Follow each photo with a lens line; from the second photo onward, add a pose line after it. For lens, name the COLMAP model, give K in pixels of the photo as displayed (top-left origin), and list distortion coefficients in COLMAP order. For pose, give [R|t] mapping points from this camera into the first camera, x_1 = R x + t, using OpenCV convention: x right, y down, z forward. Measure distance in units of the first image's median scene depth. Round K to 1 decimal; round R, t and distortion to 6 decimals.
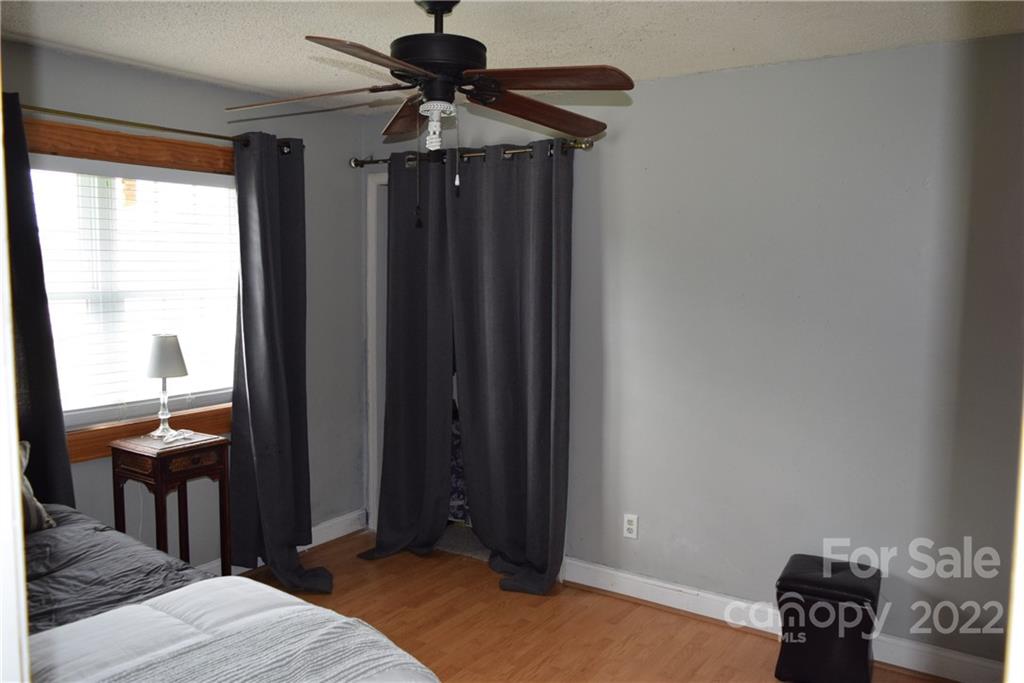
lens RADIAL K [[795.5, 0, 512.0], [0, 795.5, 341.5], [0, 0, 1]] dist [-0.016615, 0.008425]
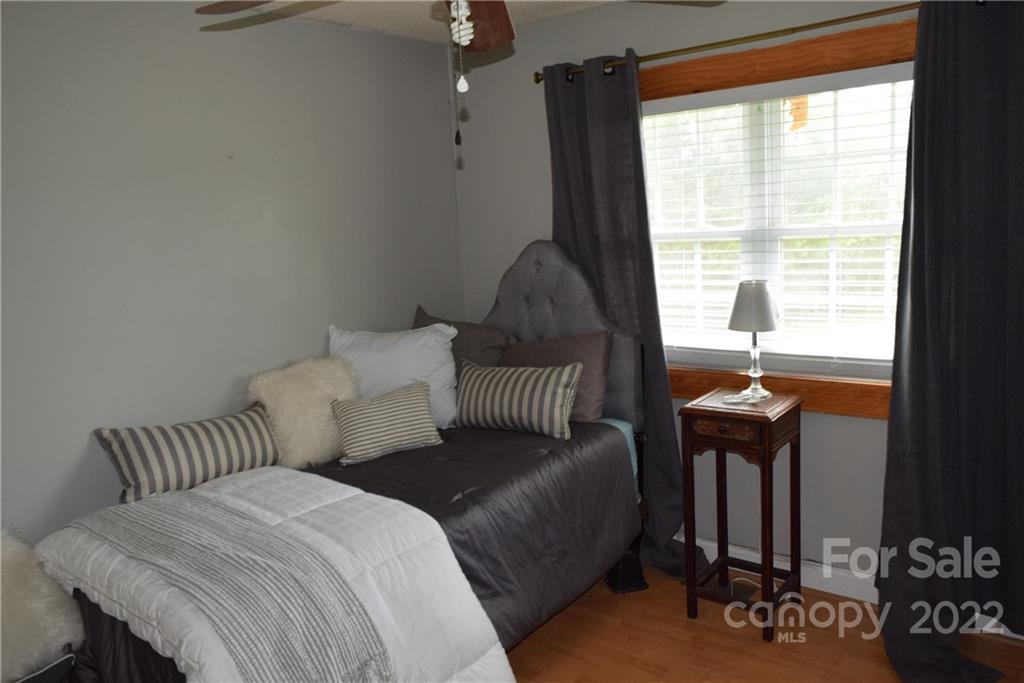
lens RADIAL K [[814.9, 0, 511.1], [0, 814.9, 322.4], [0, 0, 1]] dist [-0.000580, 0.003724]
pose [[-0.098209, 0.134820, -0.985991, 0.465319], [-0.031381, 0.989868, 0.138476, -0.078173], [0.994671, 0.044541, -0.092983, 0.813121]]
